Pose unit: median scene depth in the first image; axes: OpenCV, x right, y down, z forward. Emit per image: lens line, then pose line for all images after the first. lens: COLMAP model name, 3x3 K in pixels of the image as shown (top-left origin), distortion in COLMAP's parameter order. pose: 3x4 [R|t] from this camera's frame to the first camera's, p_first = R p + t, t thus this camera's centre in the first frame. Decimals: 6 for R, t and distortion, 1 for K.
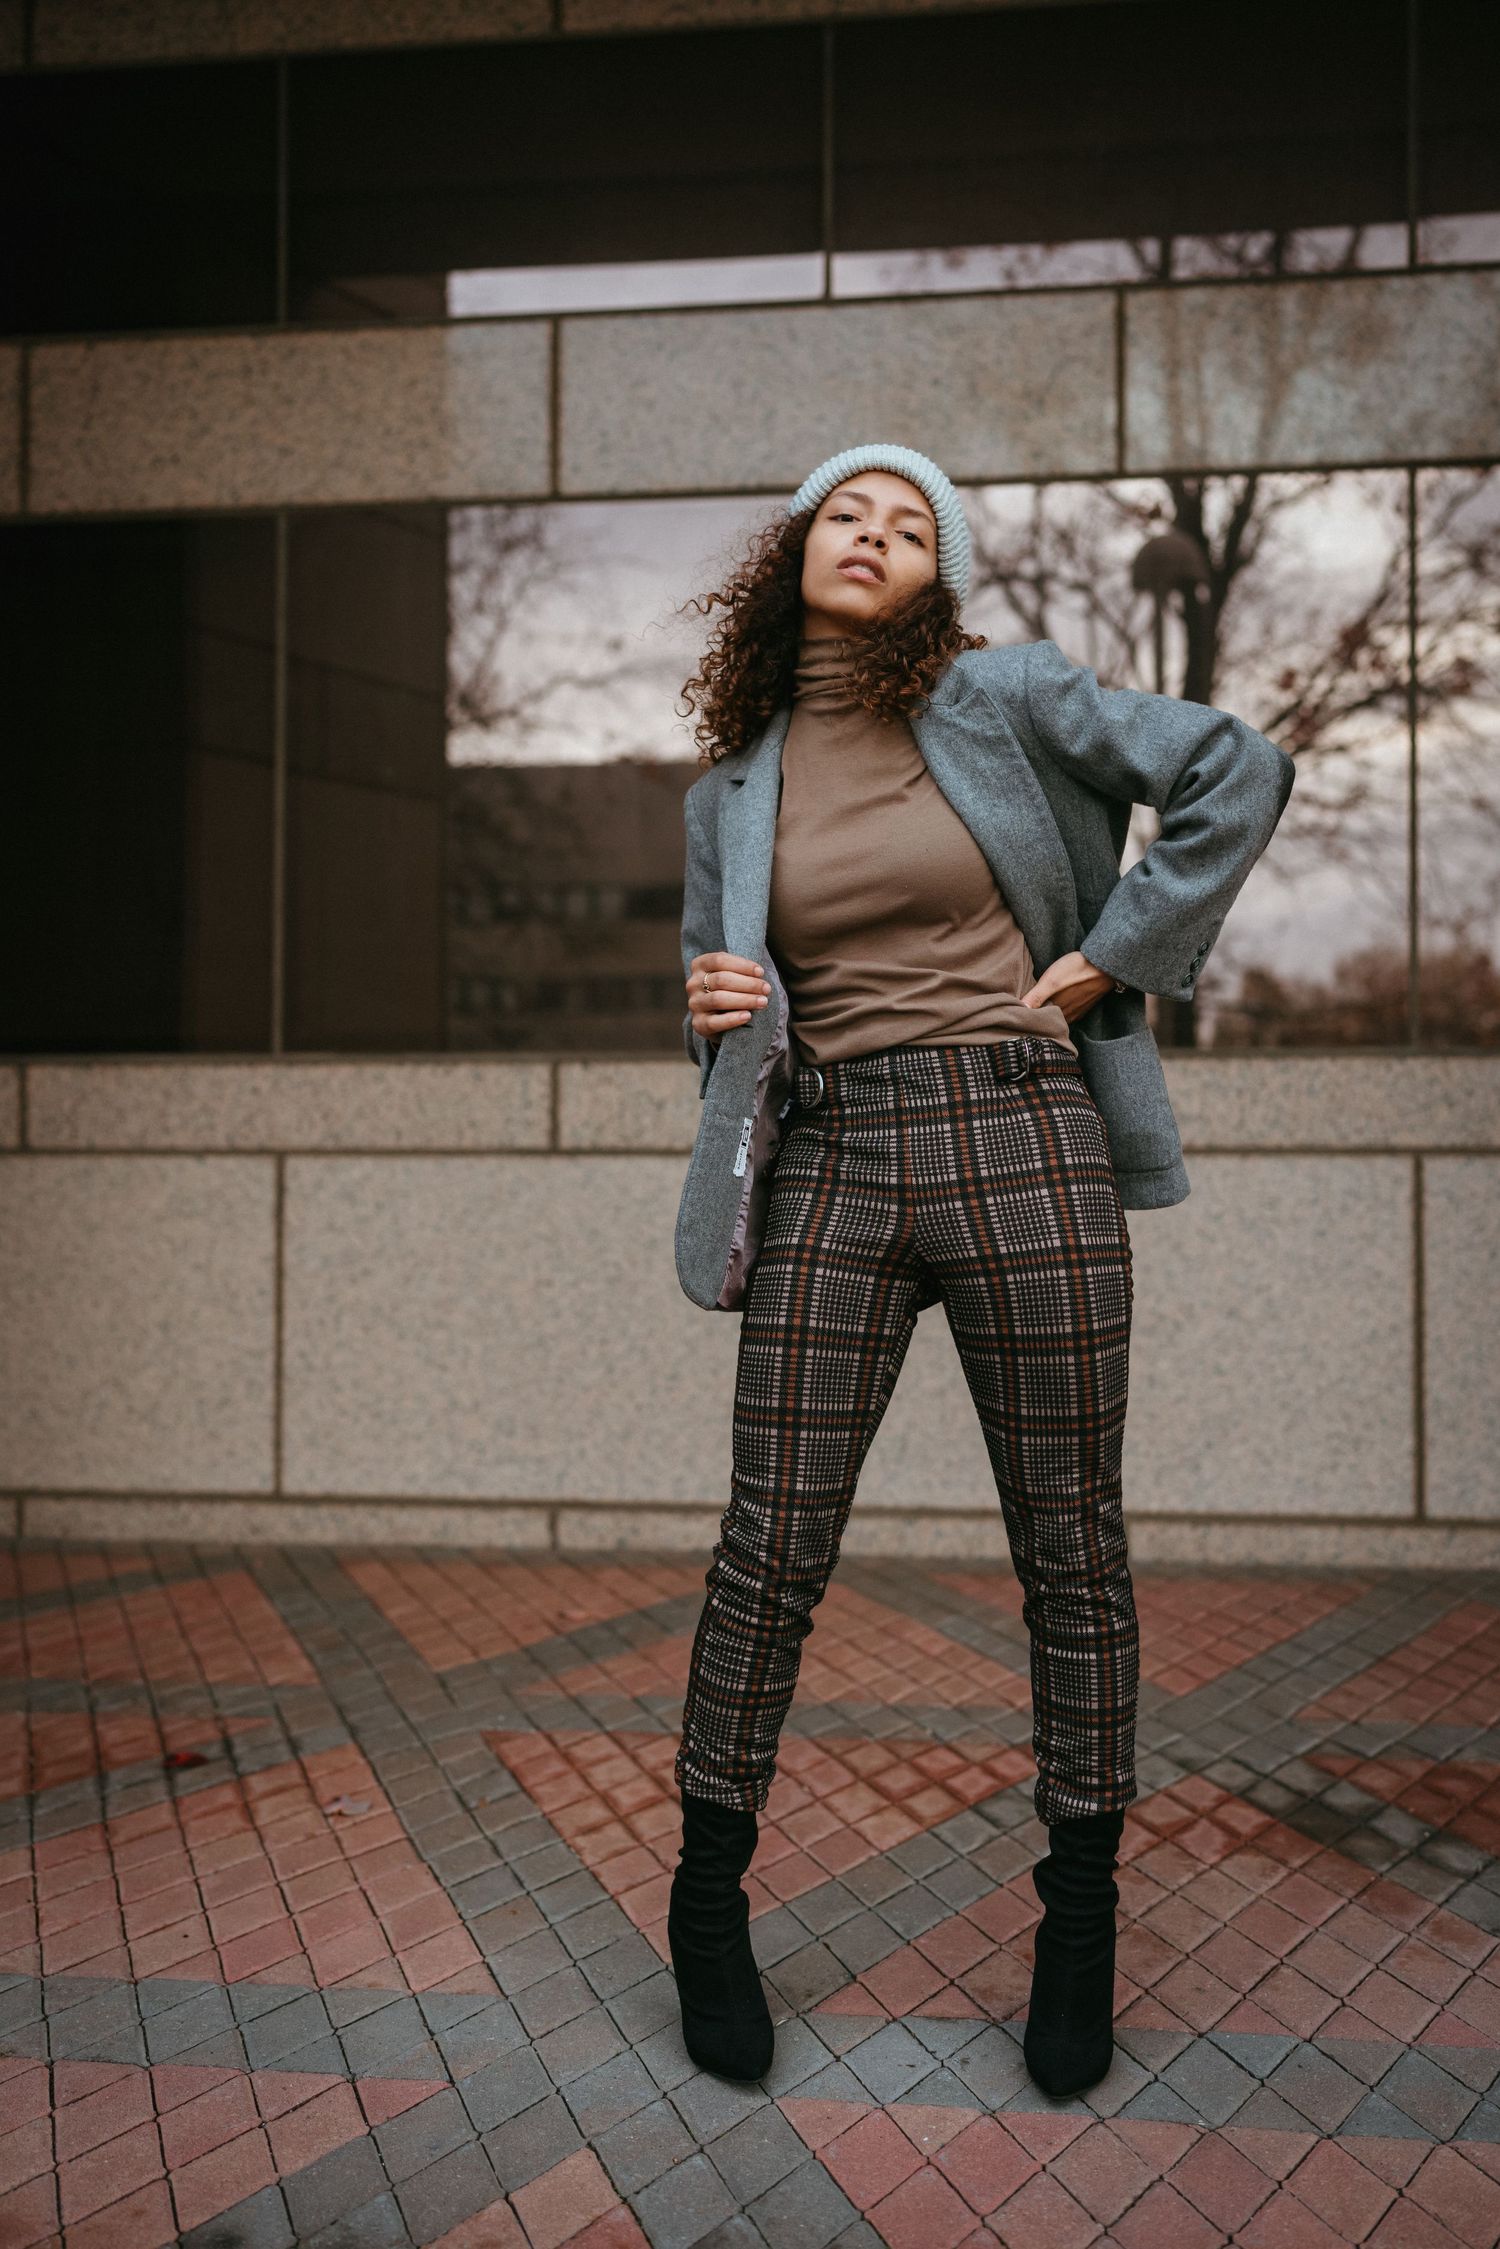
lens RADIAL K [[2174.3, 0, 751.5], [0, 2174.3, 1125.3], [0, 0, 1]] dist [0.004818, 0.021353]
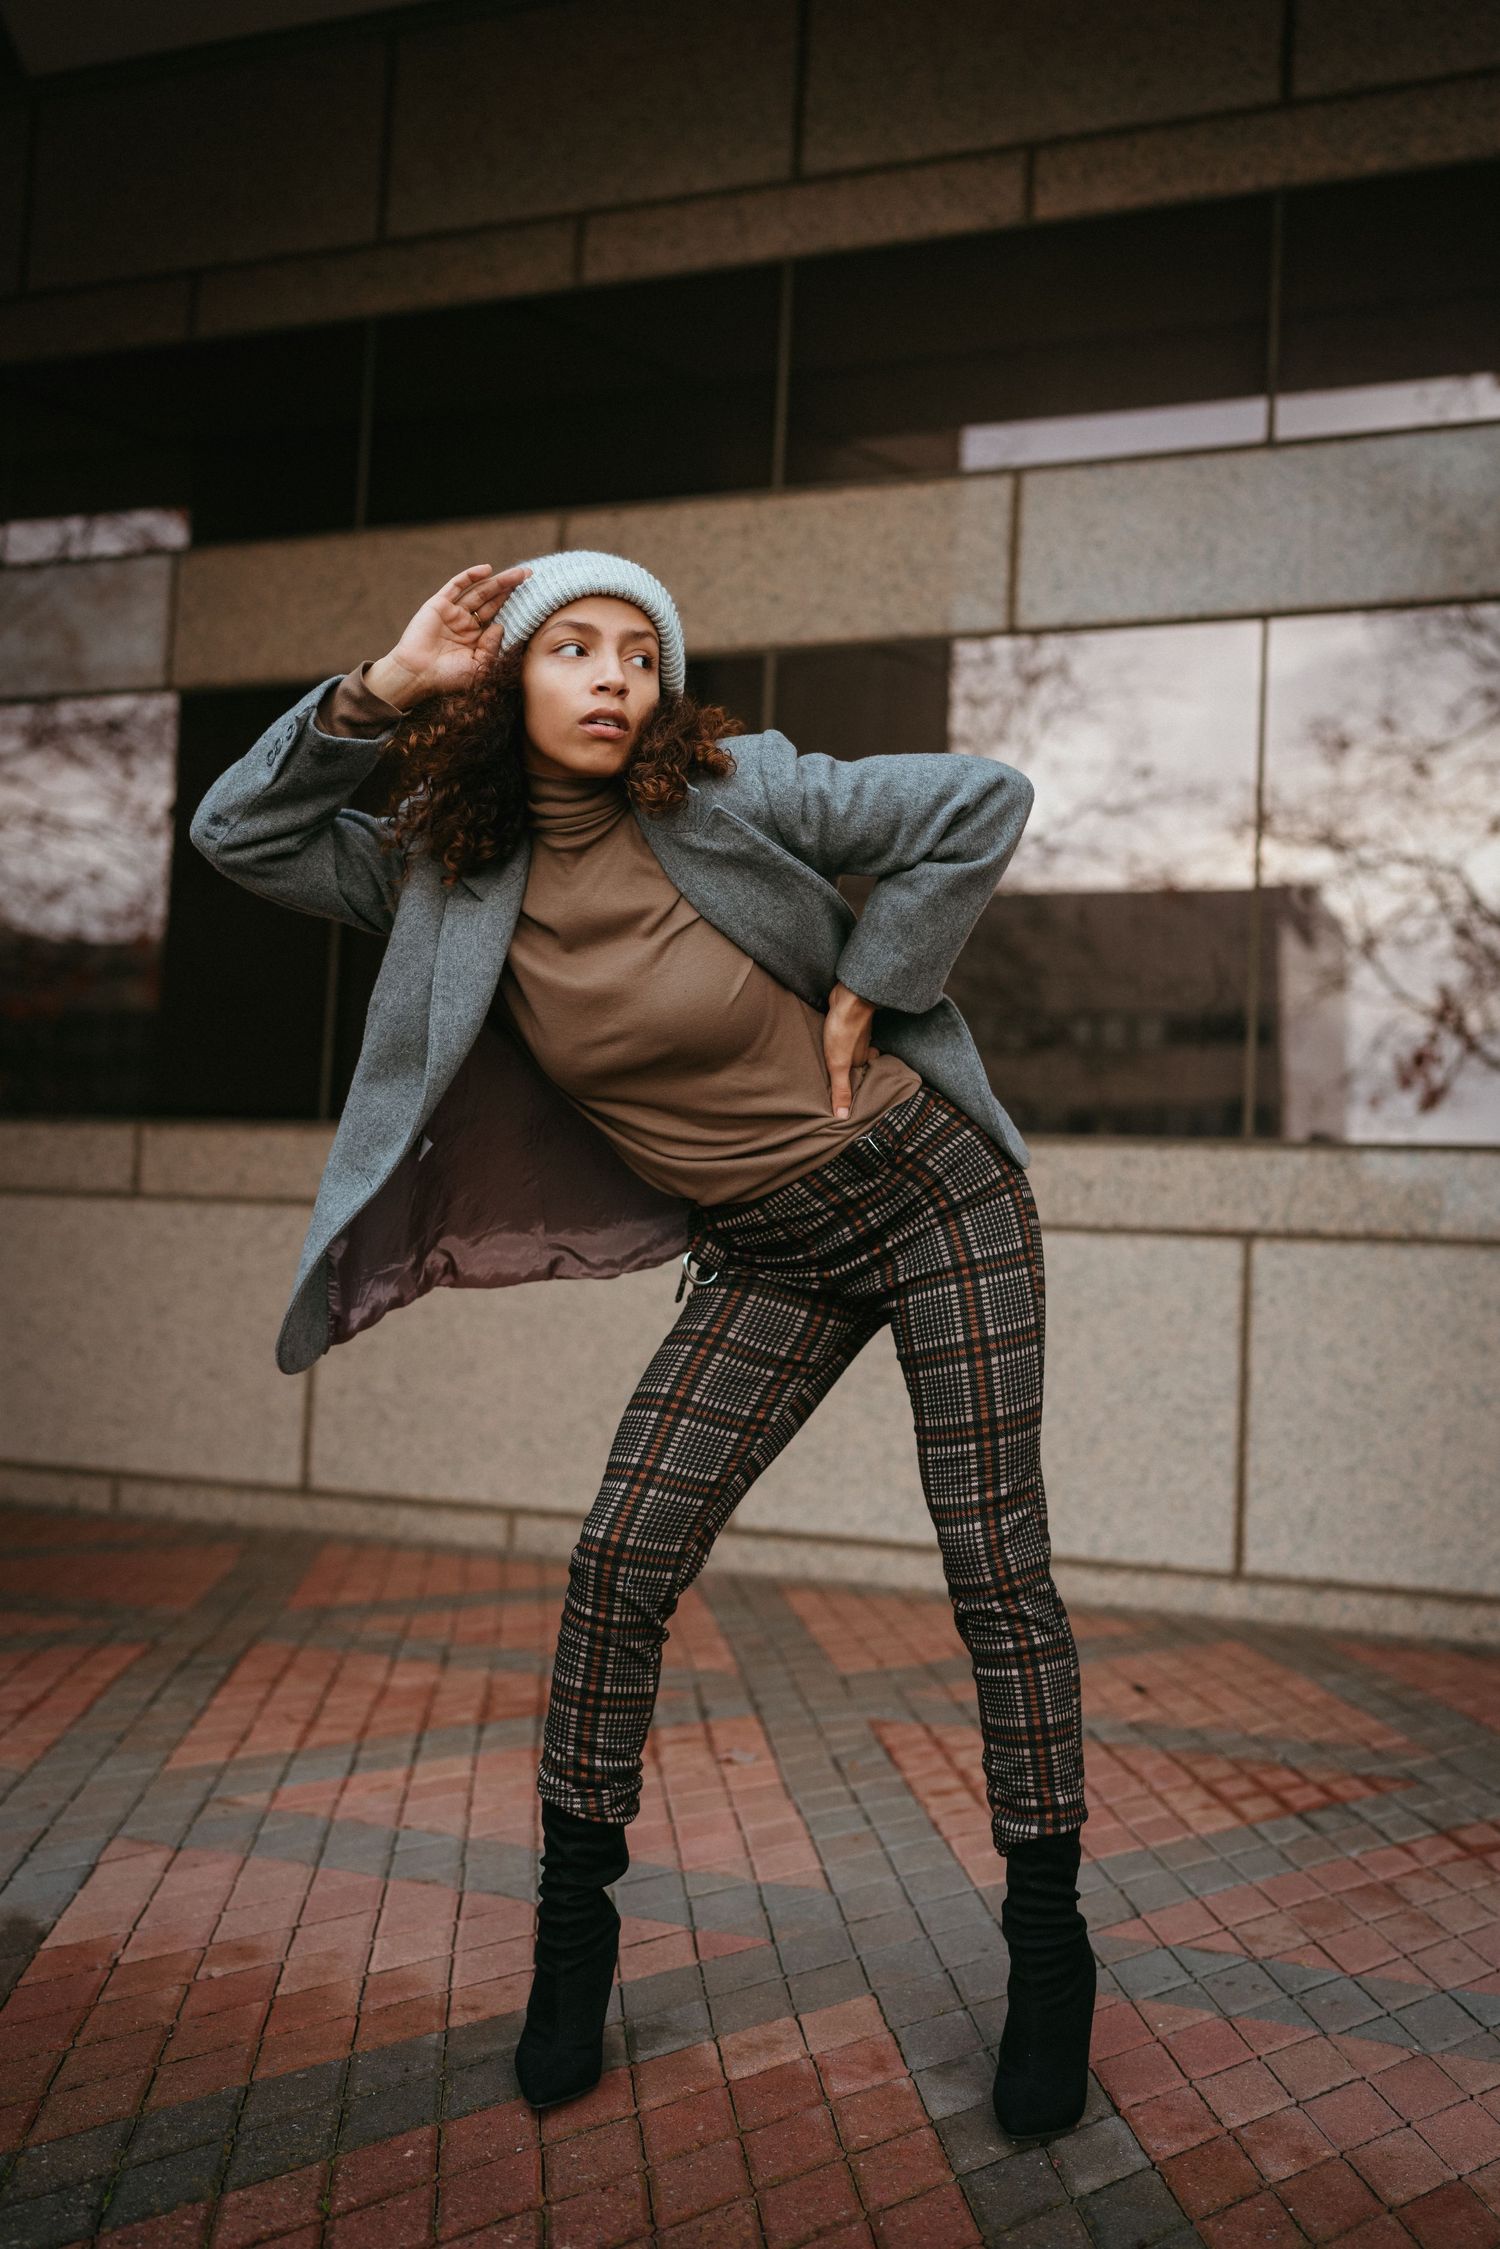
lens RADIAL K [[2174.3, 0, 751.5], [0, 2174.3, 1125.3], [0, 0, 1]] dist [0.004818, 0.021353]
pose [[0.969297, 0.025455, -0.244573, 0.061049], [-0.039813, 0.997750, -0.053945, 0.026690], [0.242650, 0.062026, 0.968129, -0.086171]]
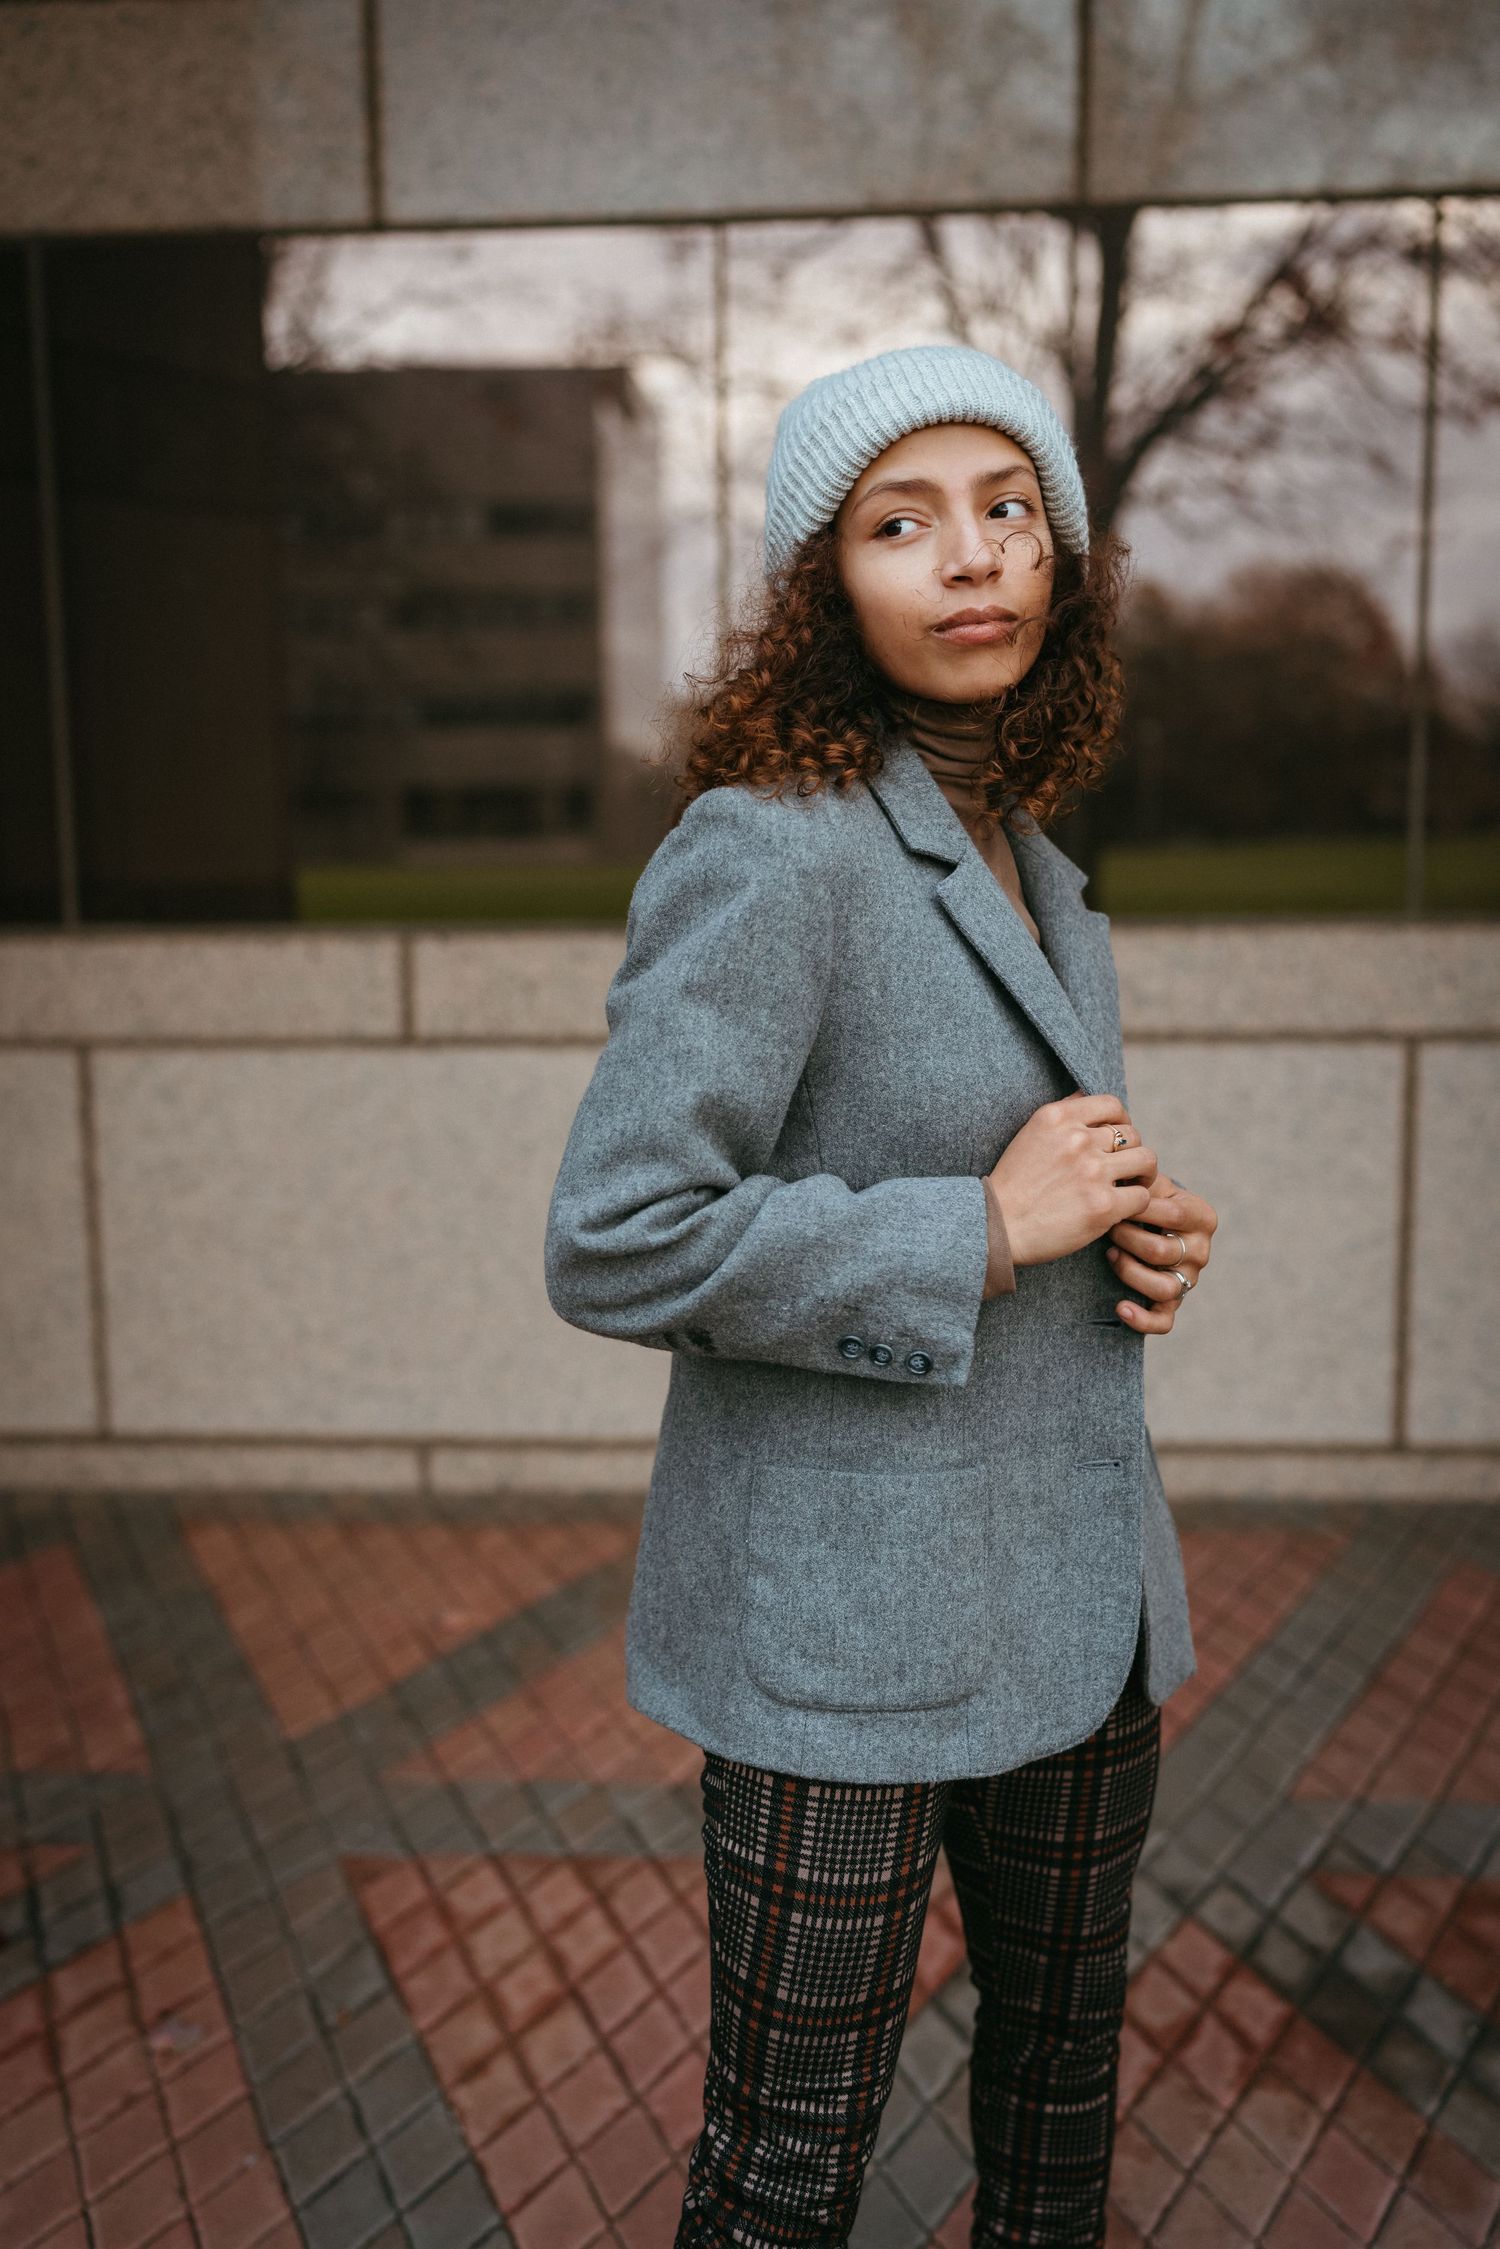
lens RADIAL K [[2193.3, 0, 751.7], [0, 2193.3, 1135.1], [0, 0, 1]] dist [-0.005174, 0.018907]
pose [[0.998275, -0.021379, 0.054676, -0.004586], [0.011564, 0.984696, 0.173899, -0.104038], [-0.057557, -0.172967, 0.983244, 0.150652]]
